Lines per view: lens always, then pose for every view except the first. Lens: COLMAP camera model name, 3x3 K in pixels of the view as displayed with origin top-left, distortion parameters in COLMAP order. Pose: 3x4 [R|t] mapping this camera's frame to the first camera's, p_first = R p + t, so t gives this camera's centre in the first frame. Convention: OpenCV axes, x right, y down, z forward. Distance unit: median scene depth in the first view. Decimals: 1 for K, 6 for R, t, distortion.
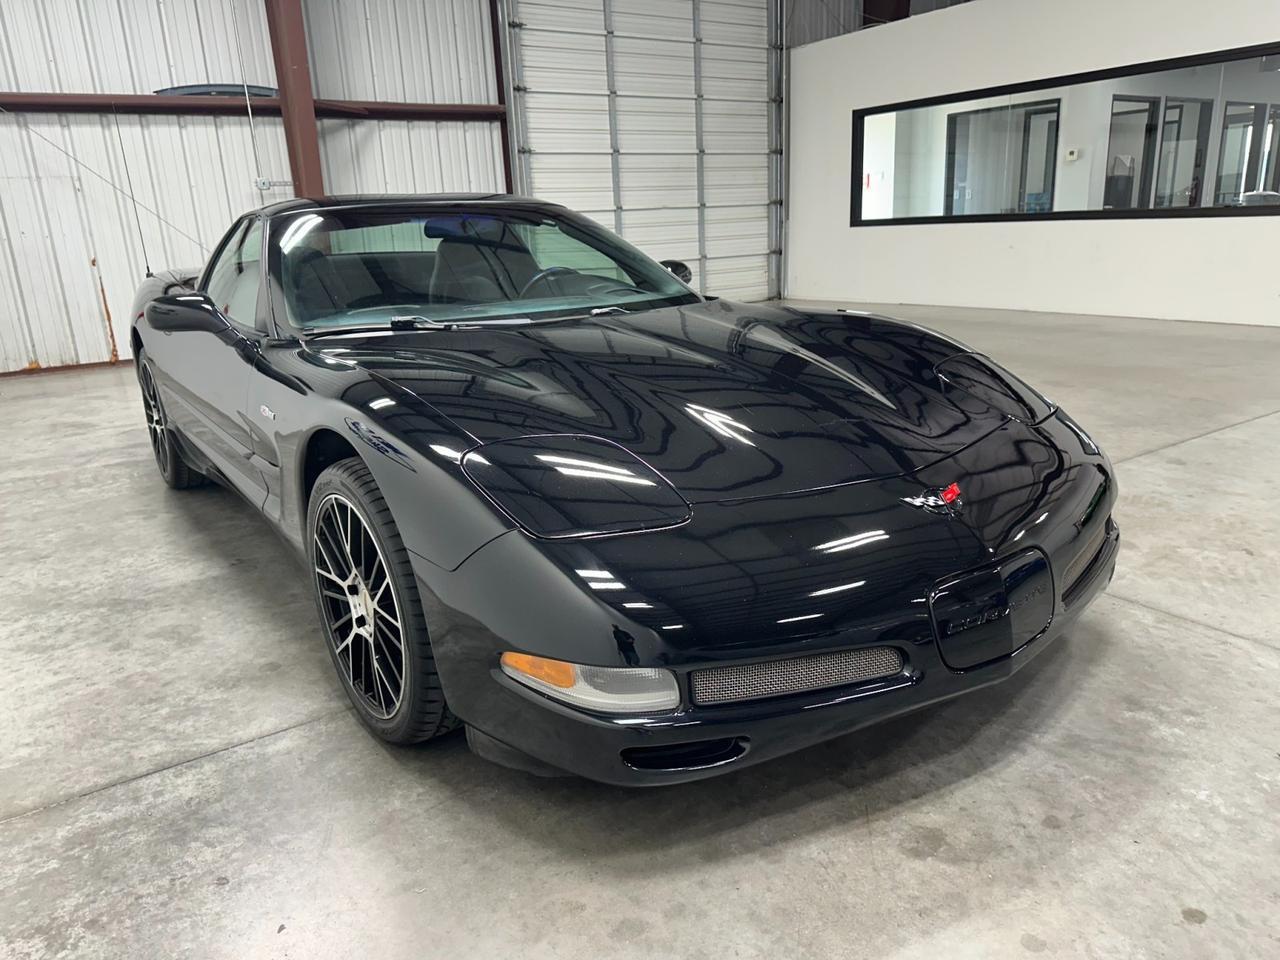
lens RADIAL K [[908.7, 0, 648.1], [0, 908.7, 485.1], [0, 0, 1]] dist [0.019449, -0.021756]
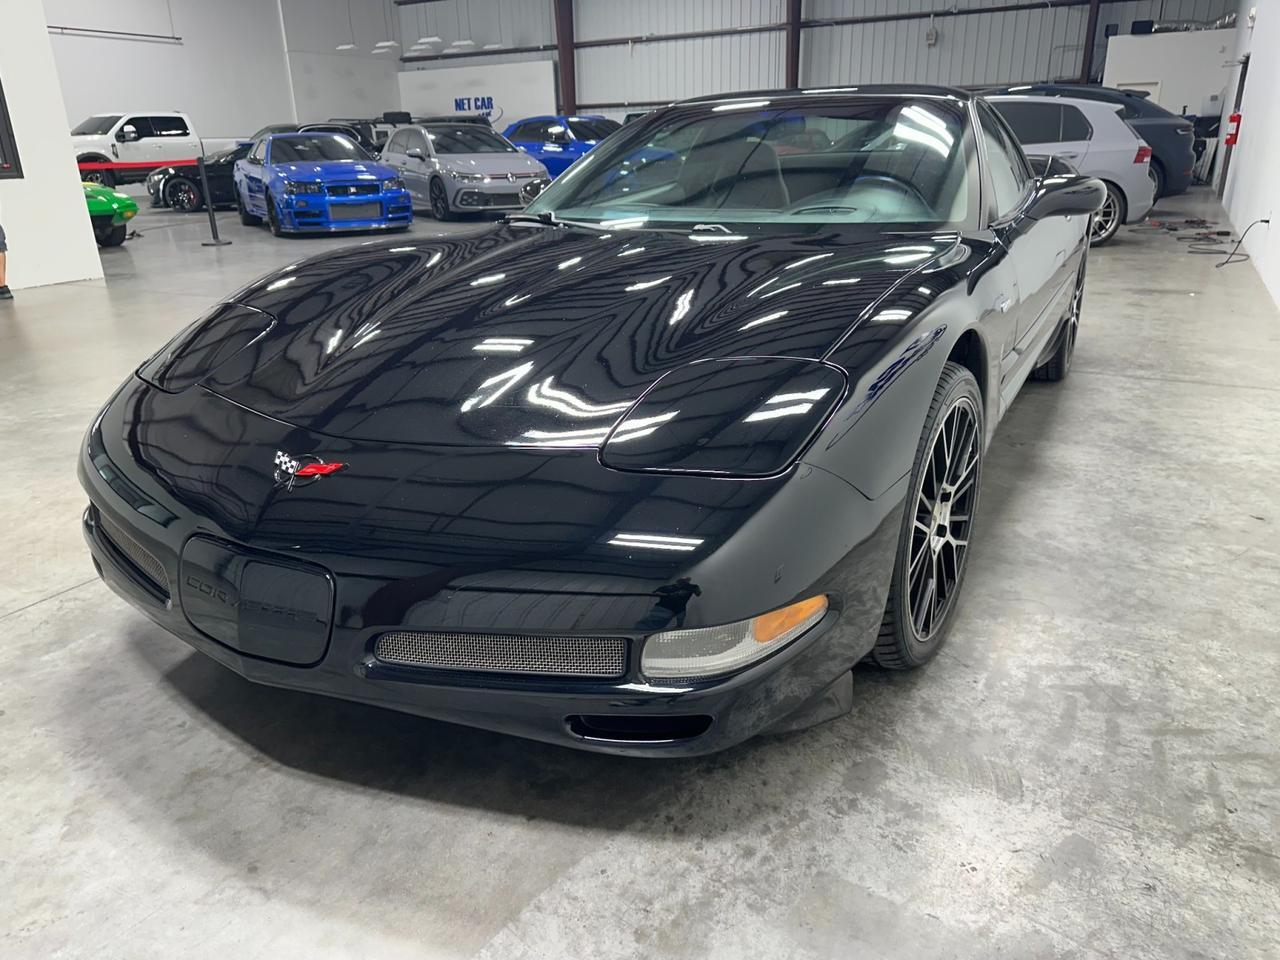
lens RADIAL K [[908.7, 0, 637.1], [0, 908.7, 480.6], [0, 0, 1]] dist [0.019449, -0.021756]
pose [[-0.452635, -0.253873, 0.854793, -0.445468], [0.292609, 0.863244, 0.411327, -0.166955], [-0.842319, 0.436301, -0.316448, 0.662453]]
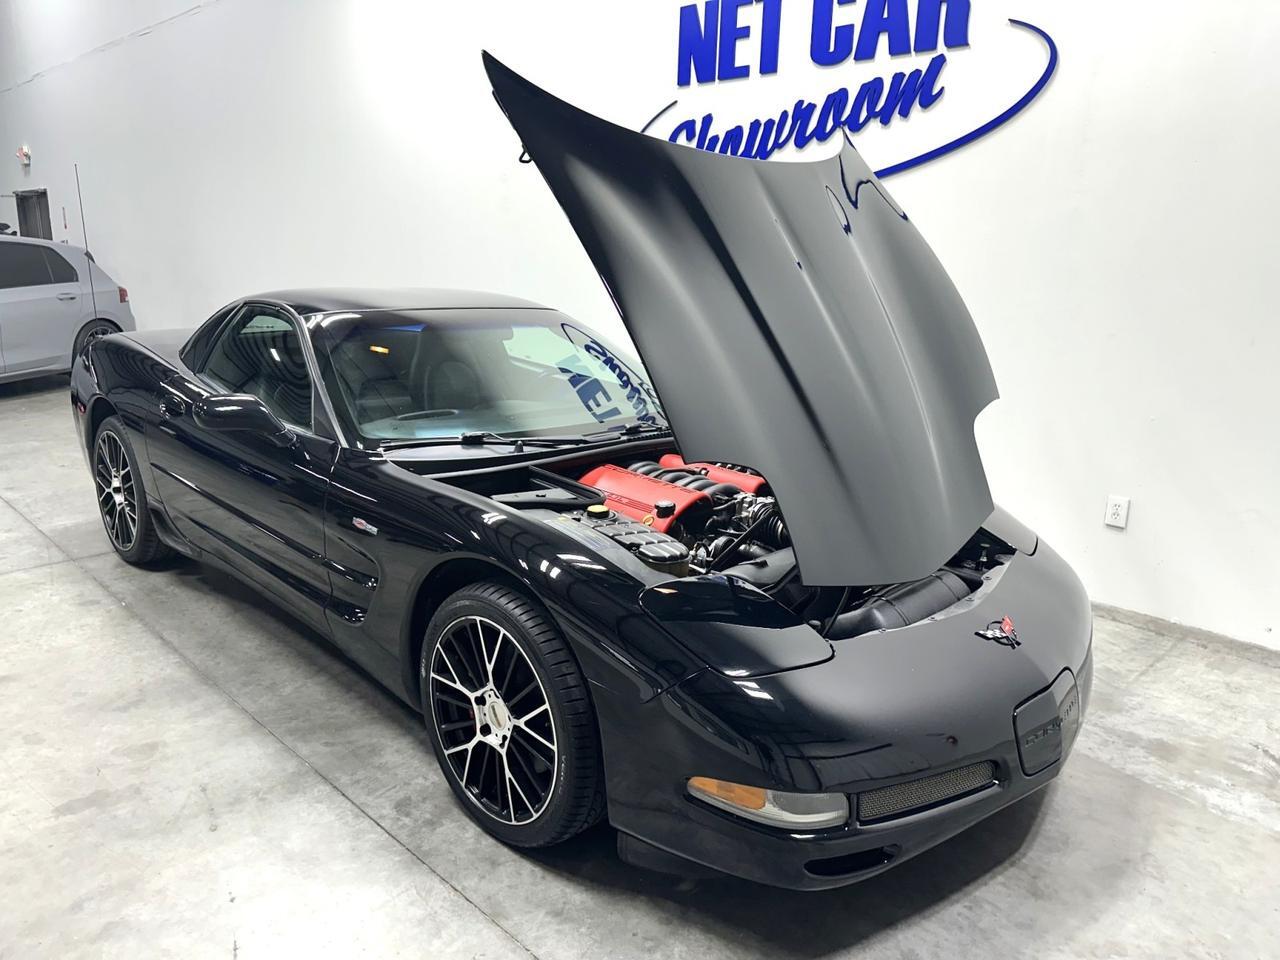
lens RADIAL K [[908.7, 0, 629.9], [0, 908.7, 490.6], [0, 0, 1]] dist [0.019449, -0.021756]
pose [[-0.979813, 0.070782, -0.186964, -0.086680], [-0.037579, 0.853341, 0.519998, -0.285485], [0.196351, 0.516526, -0.833455, 0.845890]]
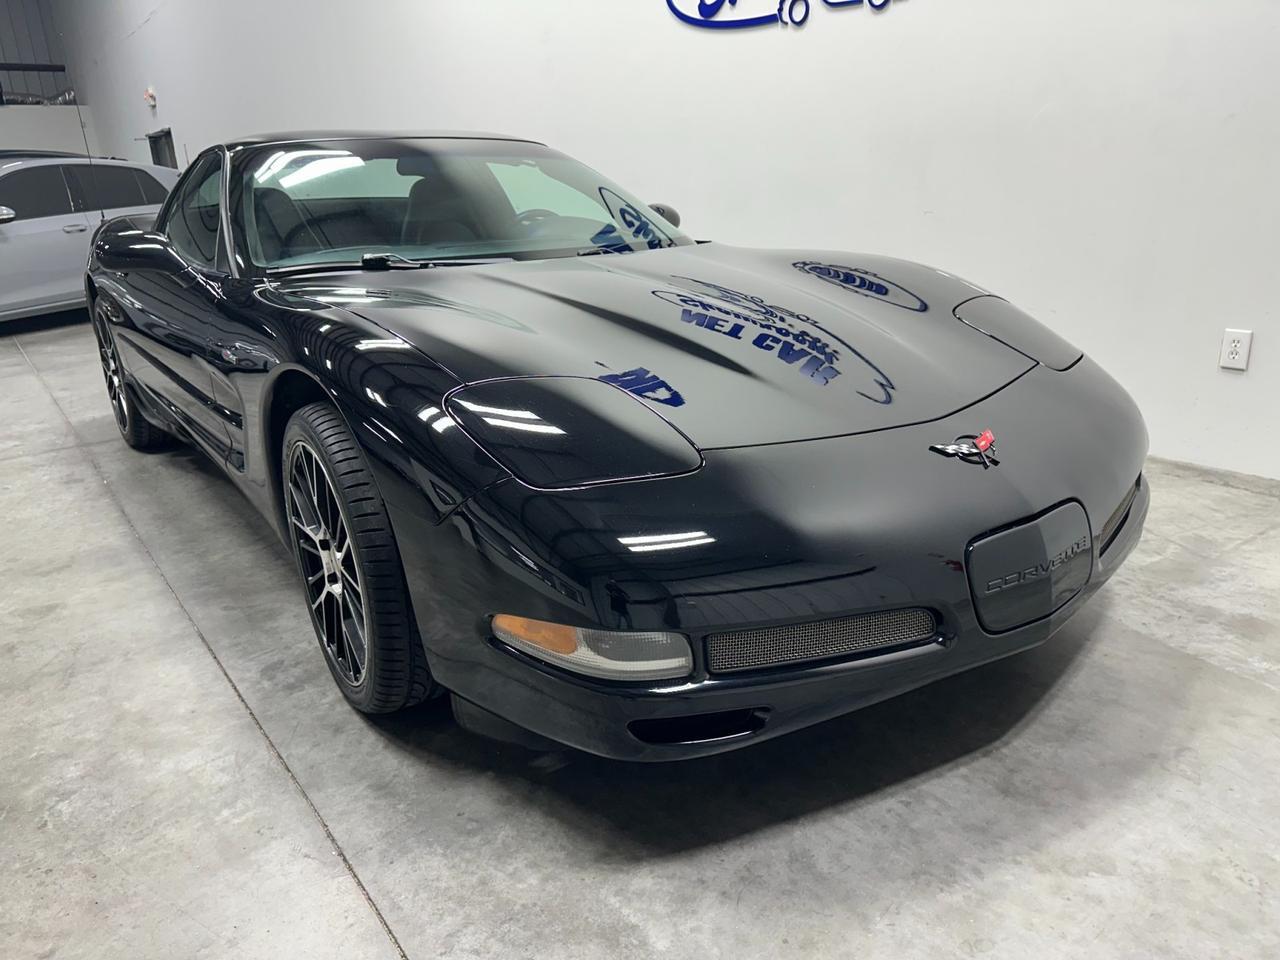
lens RADIAL K [[908.7, 0, 629.9], [0, 908.7, 490.6], [0, 0, 1]] dist [0.019449, -0.021756]
pose [[-0.995087, 0.097991, -0.014113, -0.165204], [0.071981, 0.813977, 0.576420, -0.225232], [0.067971, 0.572573, -0.817032, 0.827399]]
